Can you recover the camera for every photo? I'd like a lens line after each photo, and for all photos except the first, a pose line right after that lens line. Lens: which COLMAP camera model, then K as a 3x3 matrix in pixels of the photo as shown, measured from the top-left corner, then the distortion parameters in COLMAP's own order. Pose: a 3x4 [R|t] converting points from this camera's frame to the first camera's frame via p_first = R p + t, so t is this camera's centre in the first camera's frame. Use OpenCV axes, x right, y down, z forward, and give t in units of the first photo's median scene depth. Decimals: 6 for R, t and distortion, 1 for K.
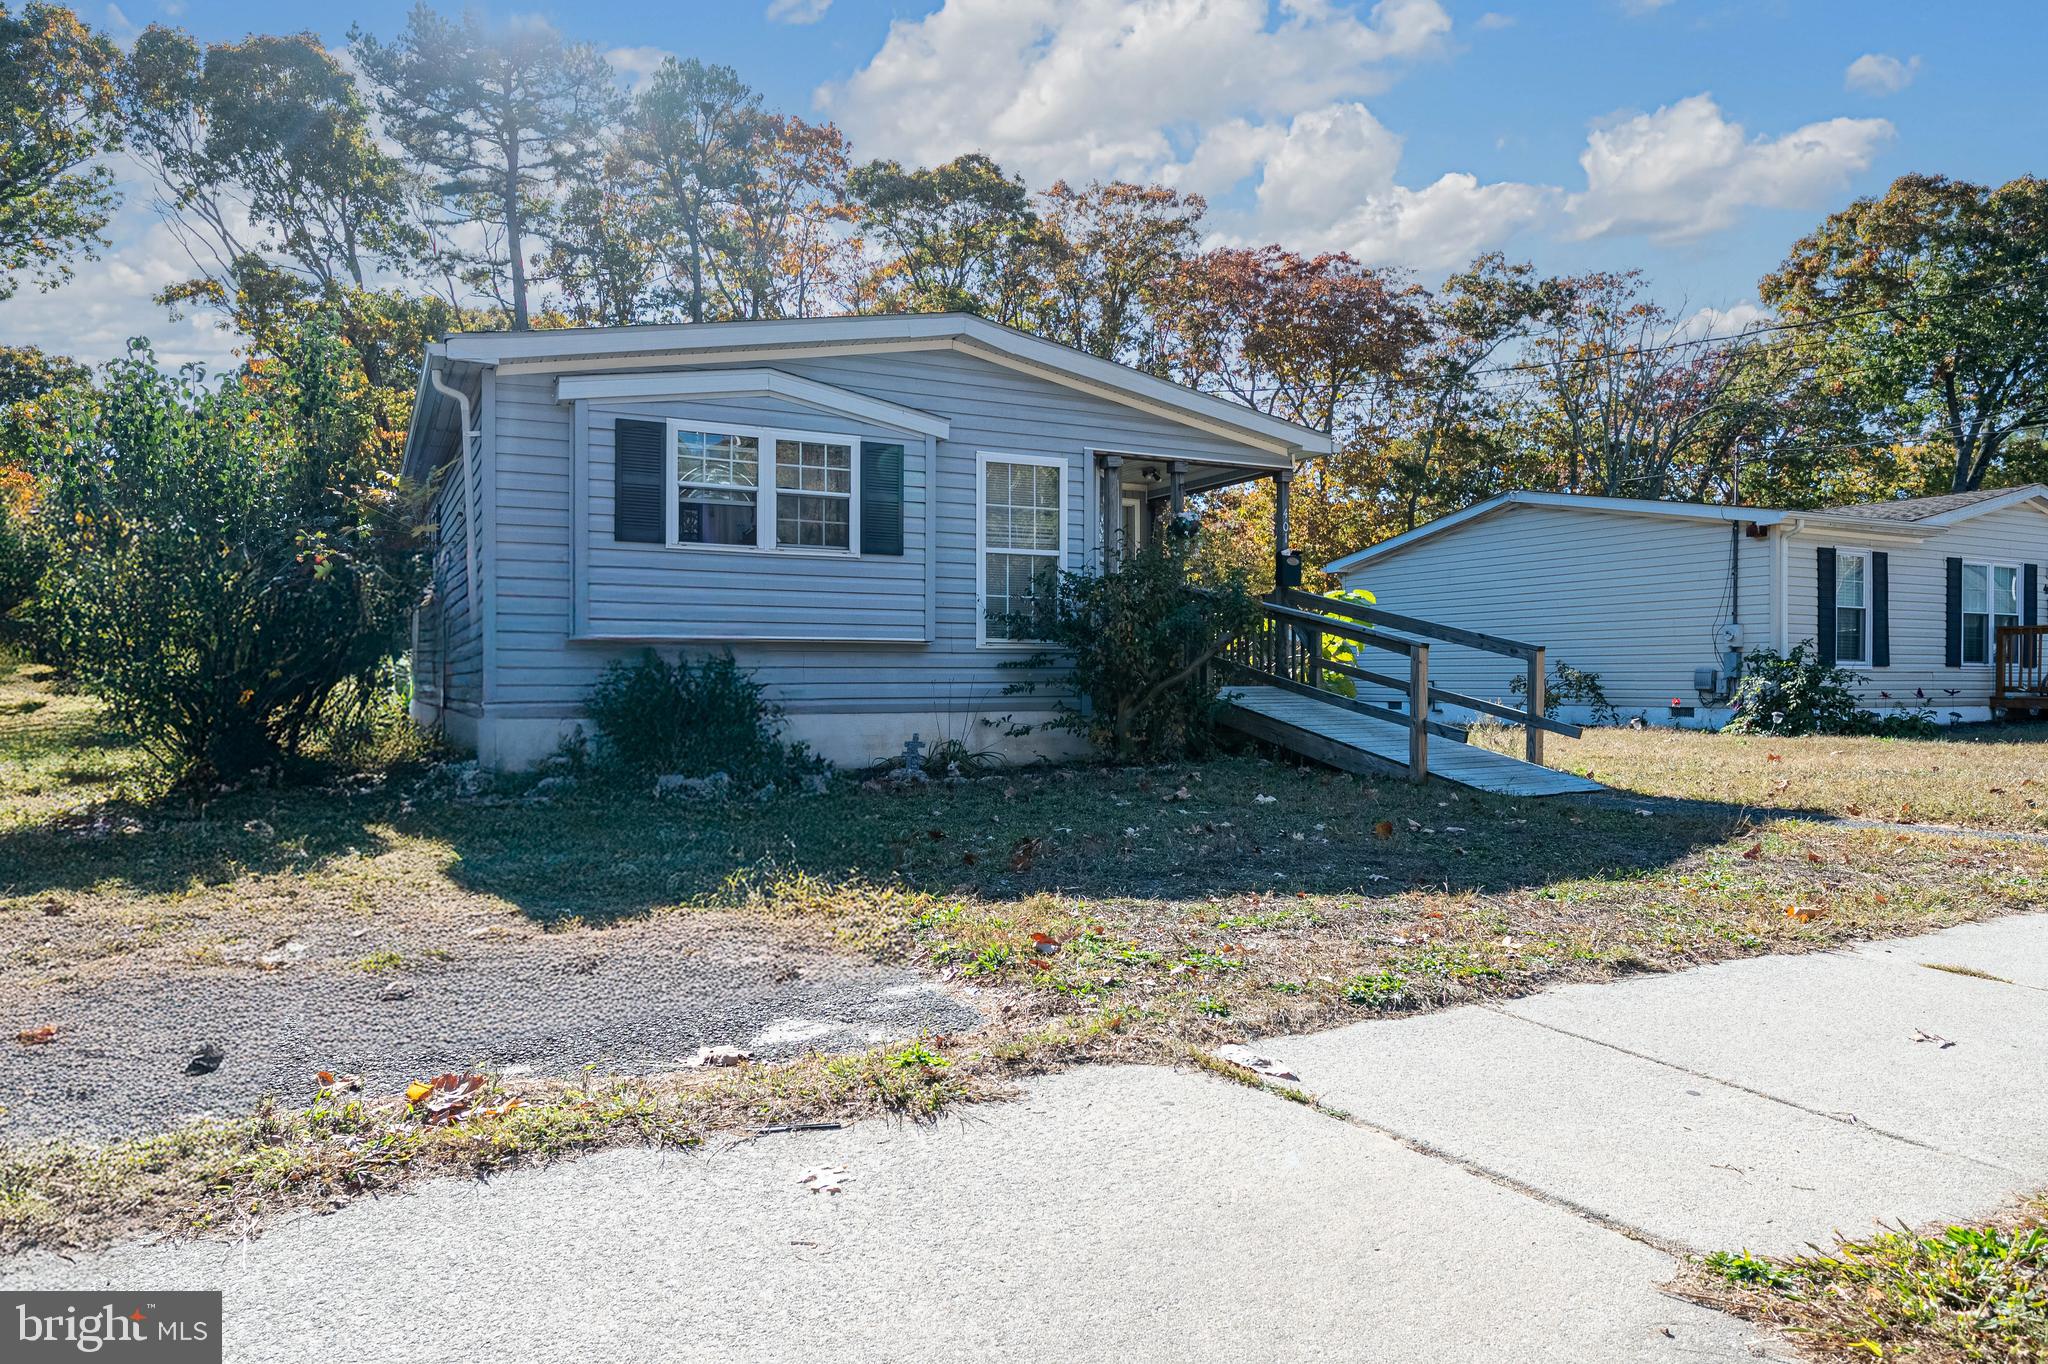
lens RADIAL K [[1251.2, 0, 1021.7], [0, 1251.2, 681.8], [0, 0, 1]] dist [-0.001357, 0.000047]
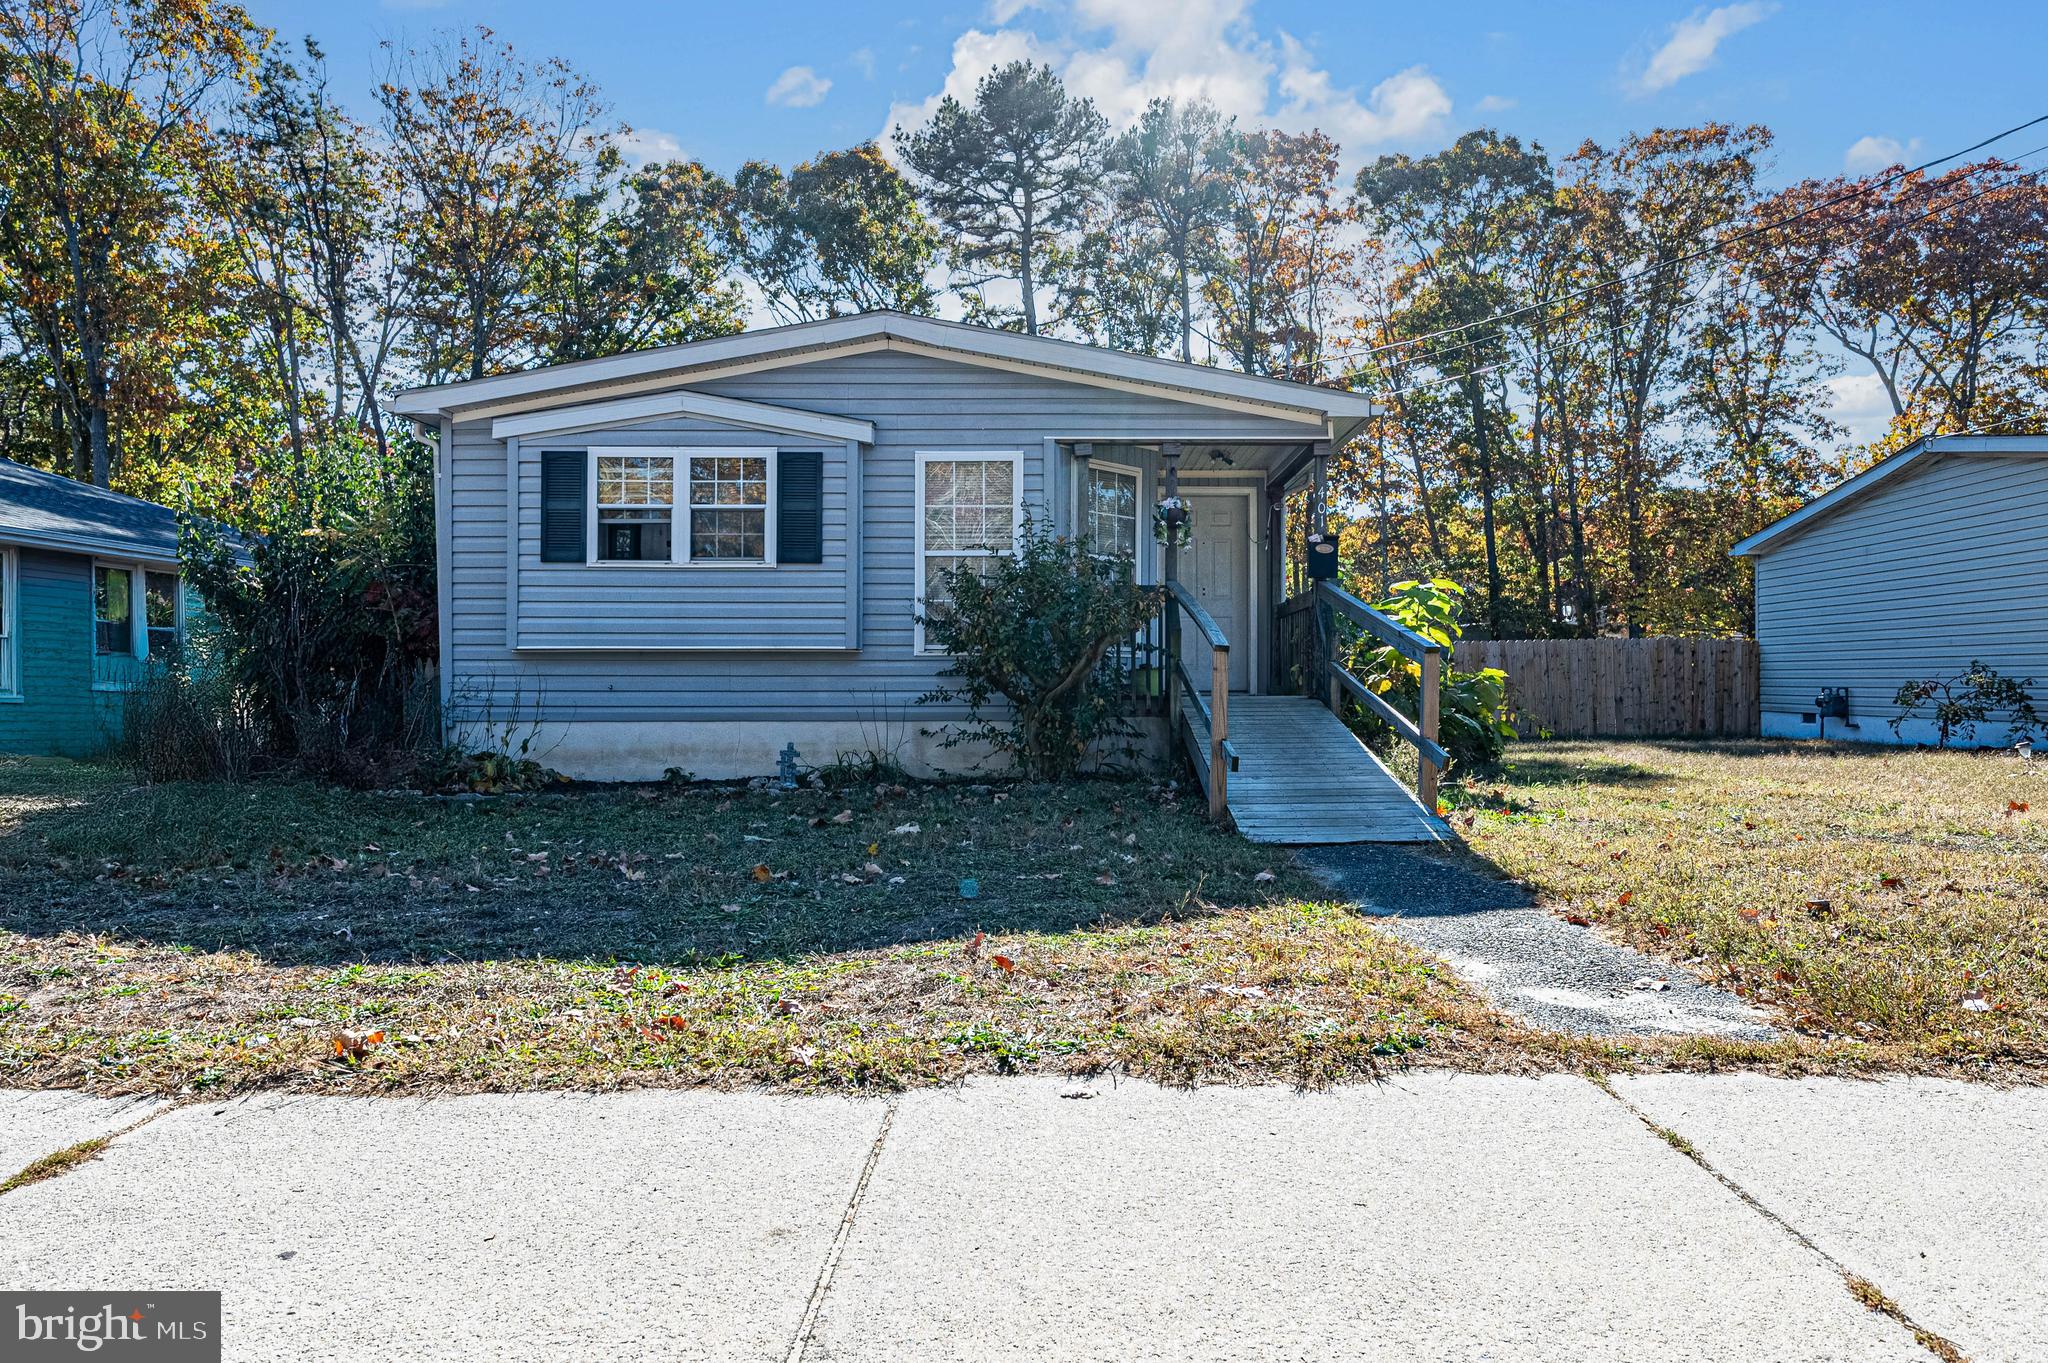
lens RADIAL K [[1204.1, 0, 1026.0], [0, 1204.1, 680.1], [0, 0, 1]] dist [-0.000142, 0.002316]
pose [[0.897044, -0.000449, -0.441941, 0.474867], [-0.000885, 0.999996, -0.002813, -0.005561], [0.441940, 0.002914, 0.897040, 0.214054]]
